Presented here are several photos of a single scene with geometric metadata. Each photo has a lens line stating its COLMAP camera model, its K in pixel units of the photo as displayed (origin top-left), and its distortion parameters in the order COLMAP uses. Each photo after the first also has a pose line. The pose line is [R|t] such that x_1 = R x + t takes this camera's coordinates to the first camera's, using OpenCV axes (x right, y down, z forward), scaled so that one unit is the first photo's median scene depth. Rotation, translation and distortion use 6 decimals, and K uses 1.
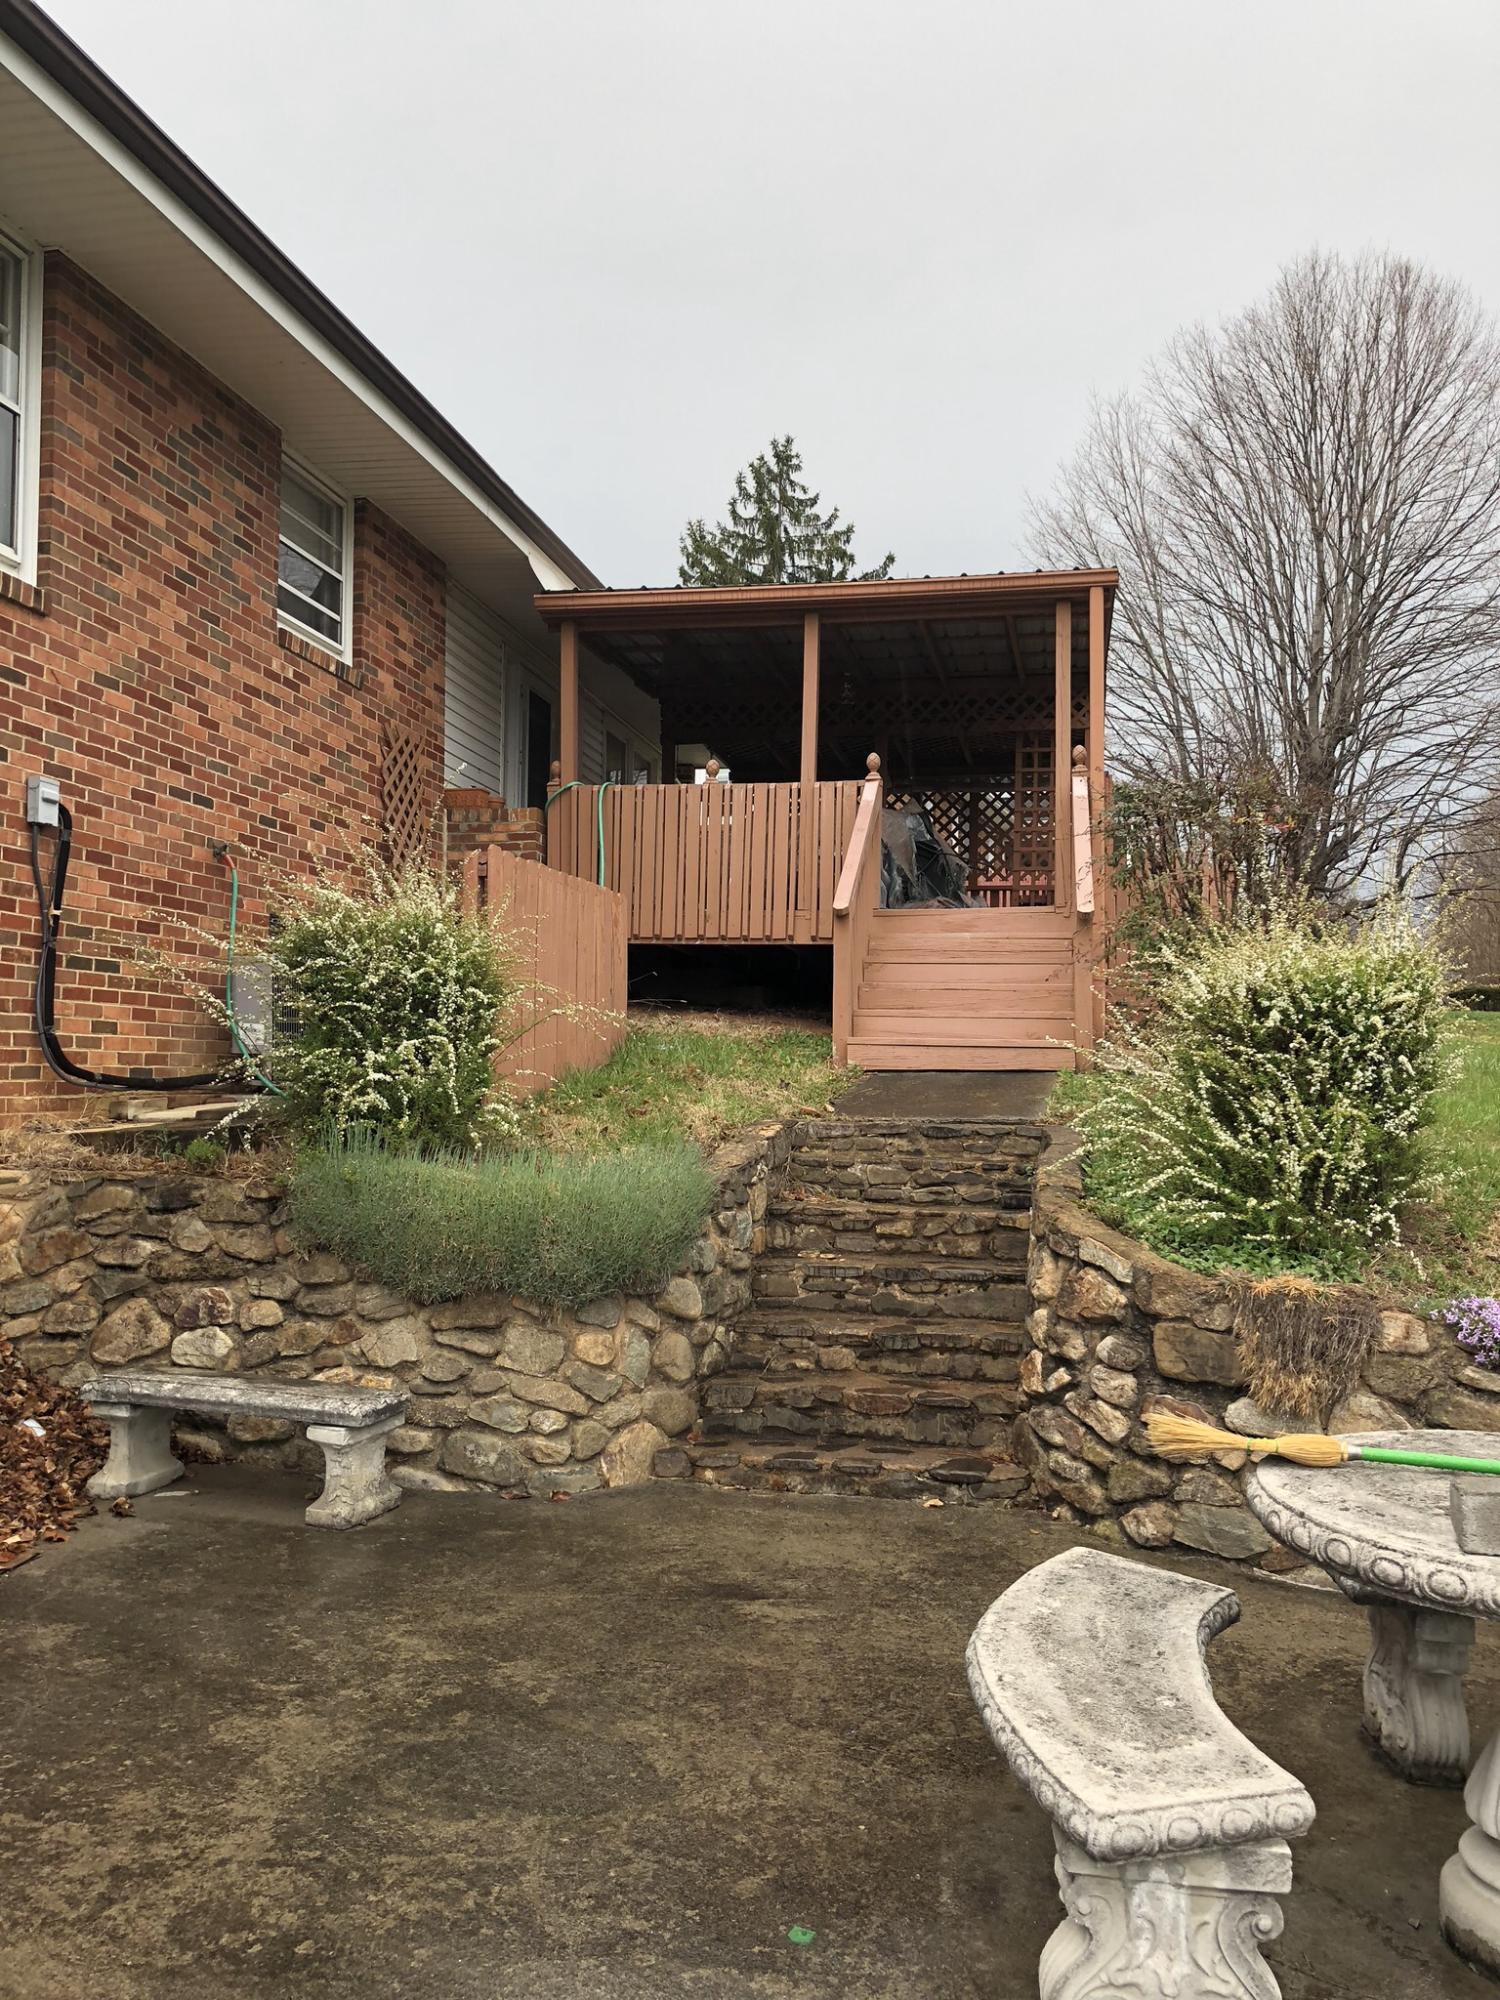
lens RADIAL K [[1644.7, 0, 750.0], [0, 1644.7, 1000.0], [0, 0, 1]] dist [0.101291, -0.204833]
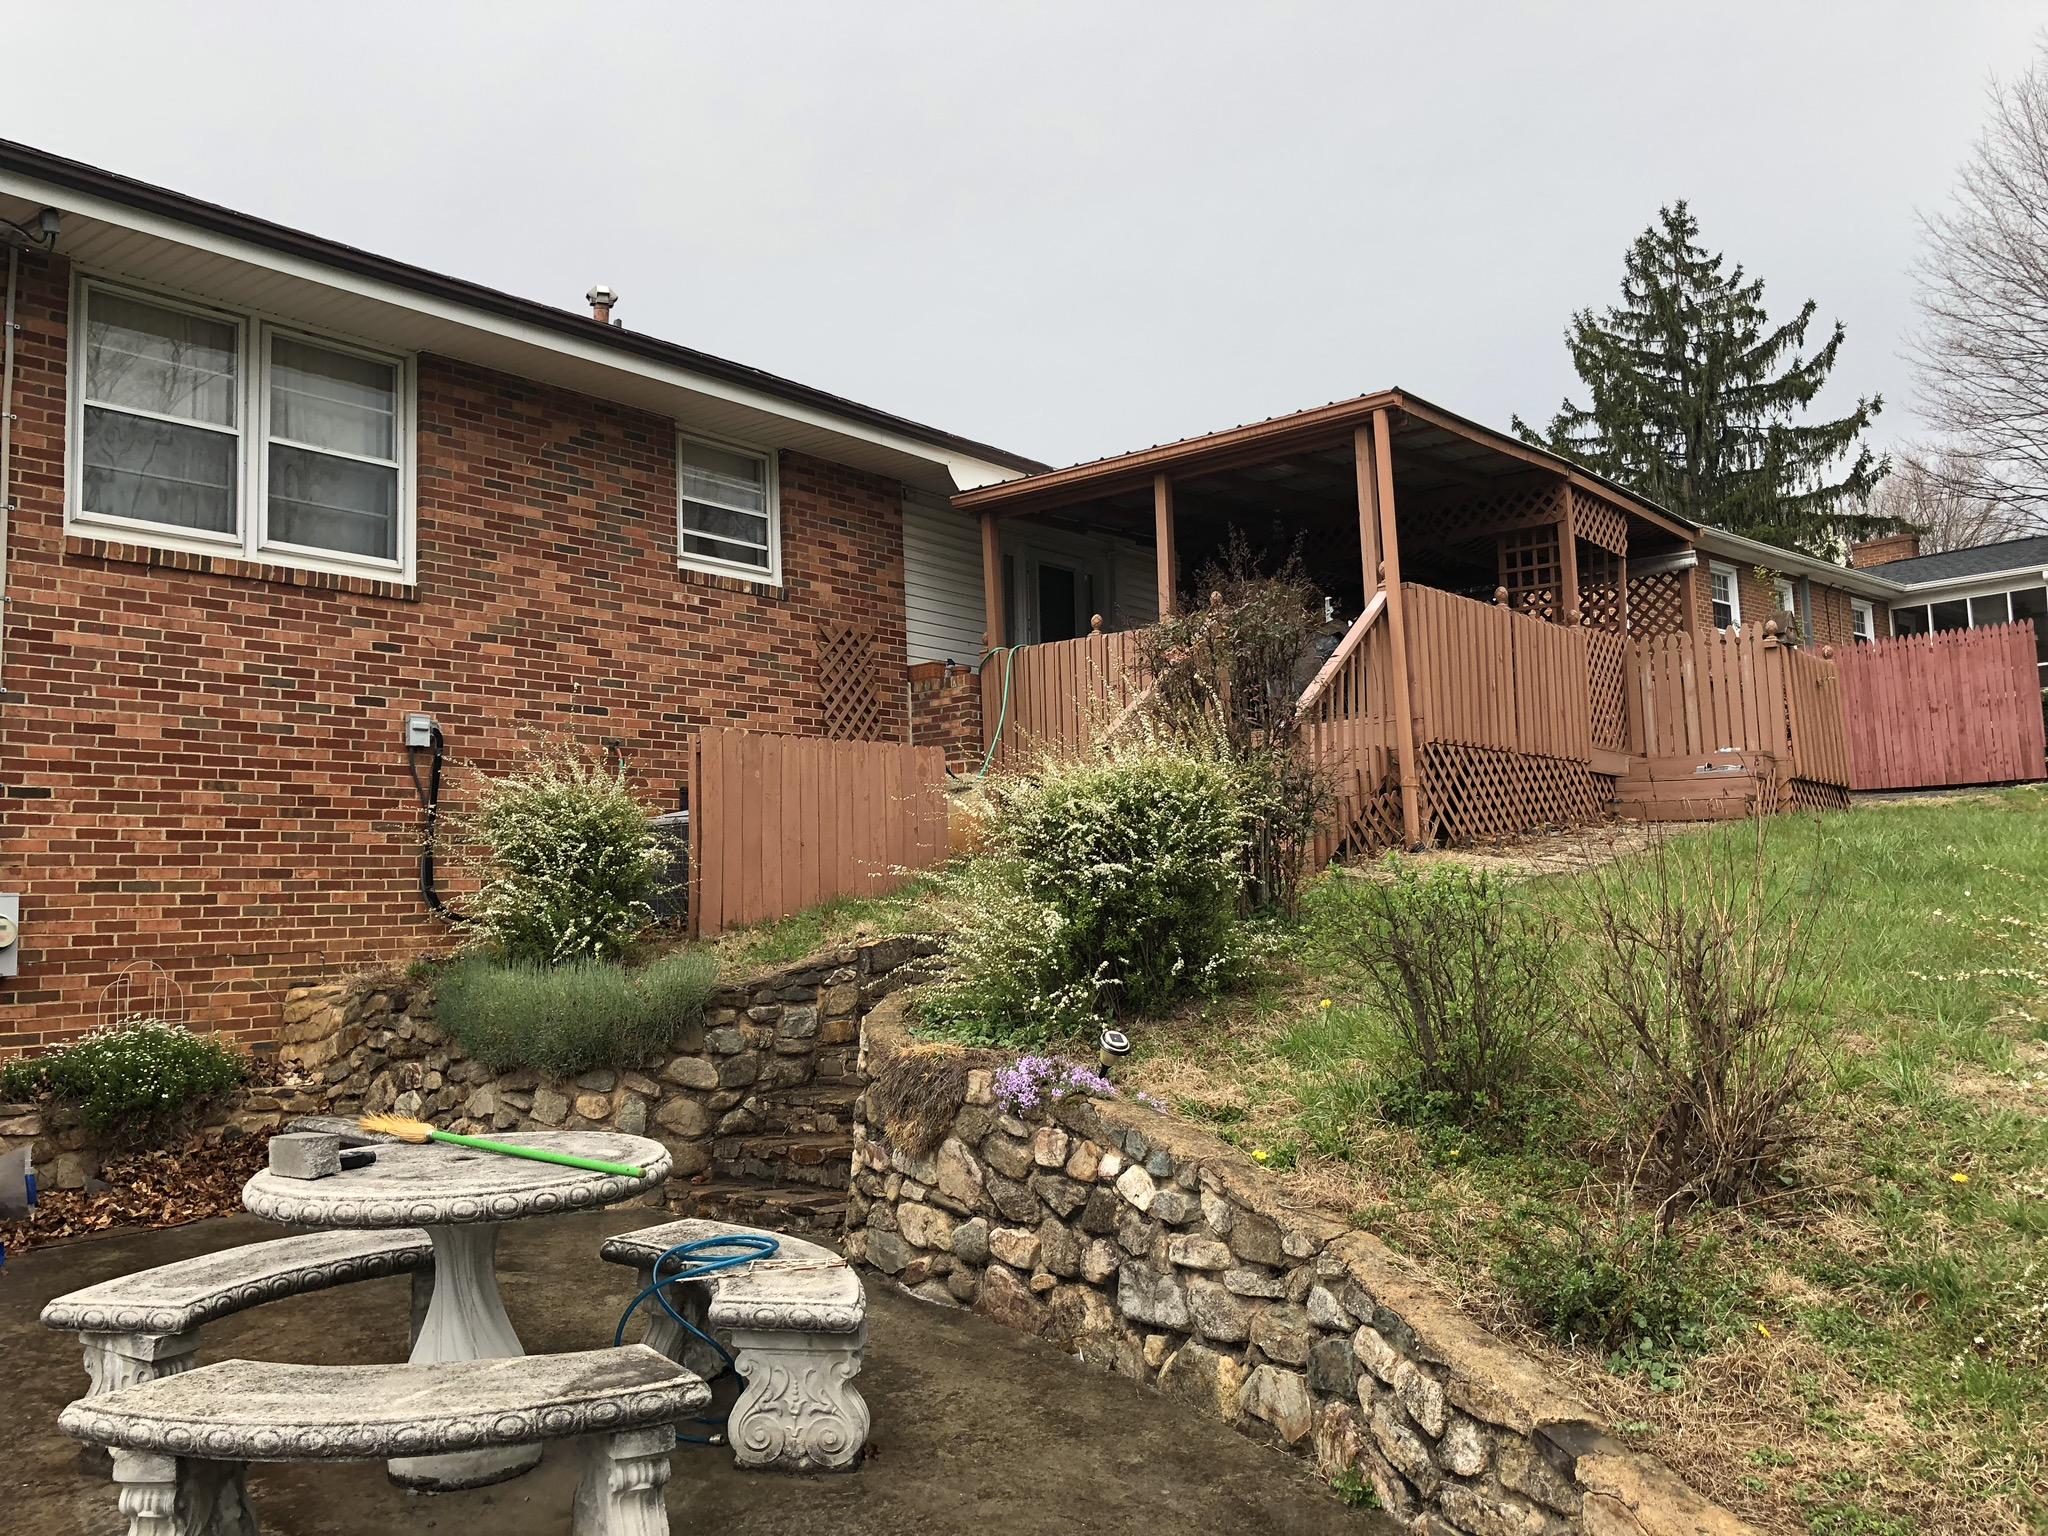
lens RADIAL K [[1684.1, 0, 1024.0], [0, 1684.1, 768.0], [0, 0, 1]] dist [0.101291, -0.204833]
pose [[0.882213, -0.081061, -0.463820, 0.604656], [0.063506, 0.996553, -0.053373, 0.021207], [0.466548, 0.017631, 0.884320, -0.047544]]
